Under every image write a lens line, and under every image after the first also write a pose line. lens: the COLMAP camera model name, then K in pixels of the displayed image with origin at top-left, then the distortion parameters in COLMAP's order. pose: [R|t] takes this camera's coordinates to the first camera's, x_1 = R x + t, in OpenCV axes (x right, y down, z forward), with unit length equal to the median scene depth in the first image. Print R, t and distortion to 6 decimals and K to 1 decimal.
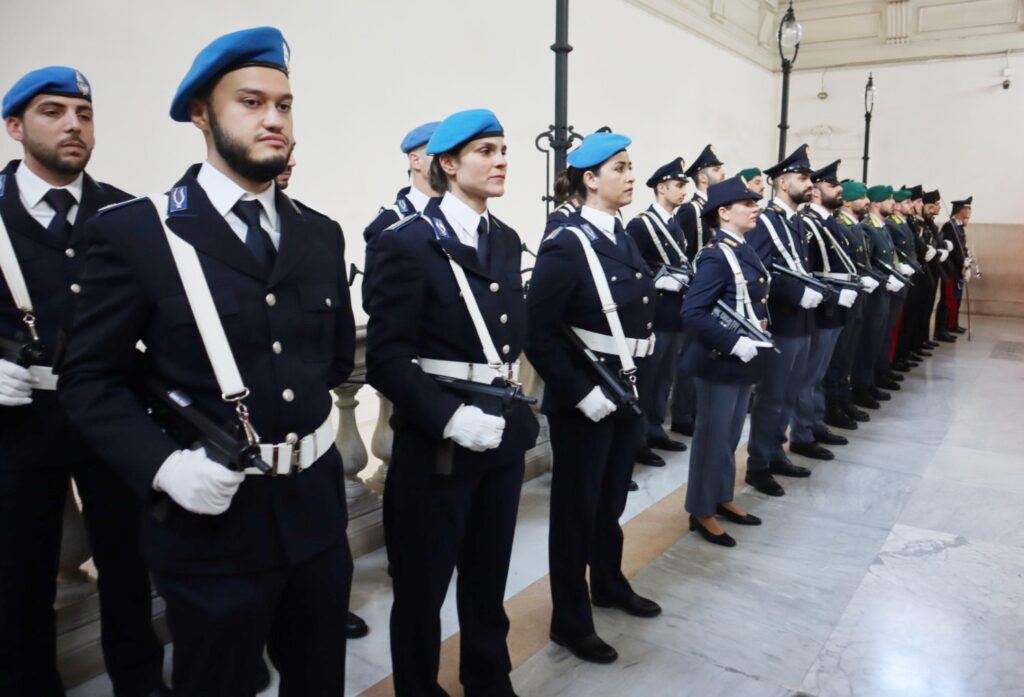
lens RADIAL K [[769.7, 0, 570.2], [0, 769.7, 321.6], [0, 0, 1]] dist [-0.110868, 0.074648]
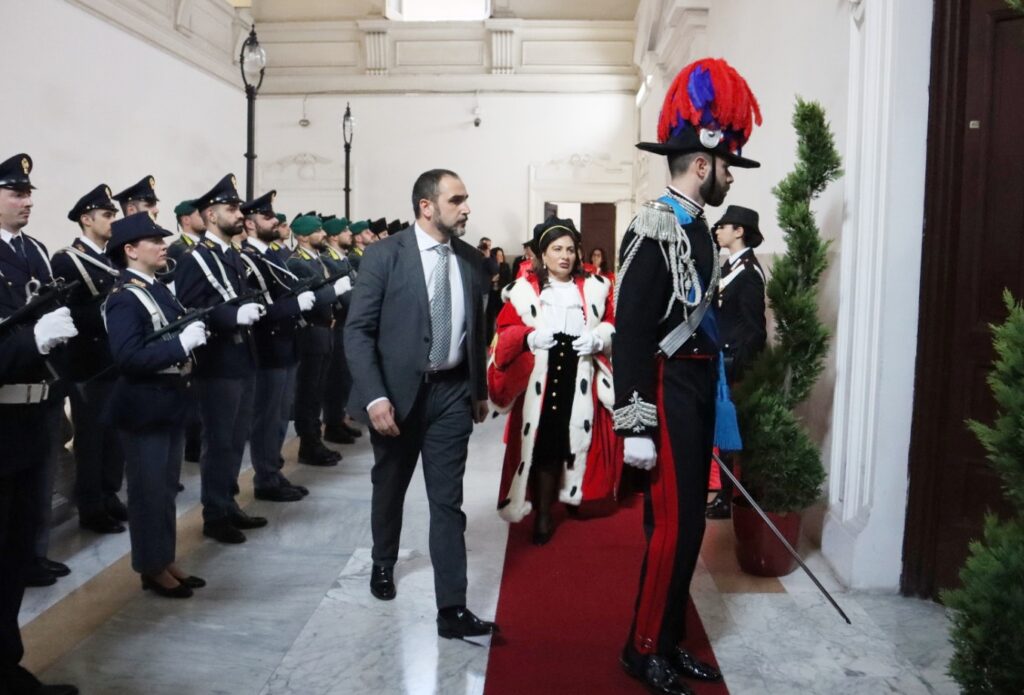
lens RADIAL K [[845.3, 0, 524.5], [0, 845.3, 349.3], [0, 0, 1]] dist [-0.133723, 0.090408]
pose [[0.852482, -0.058987, 0.519419, 0.047868], [0.068985, 0.997618, 0.000073, 0.012208], [-0.518185, 0.035770, 0.854520, -0.095853]]
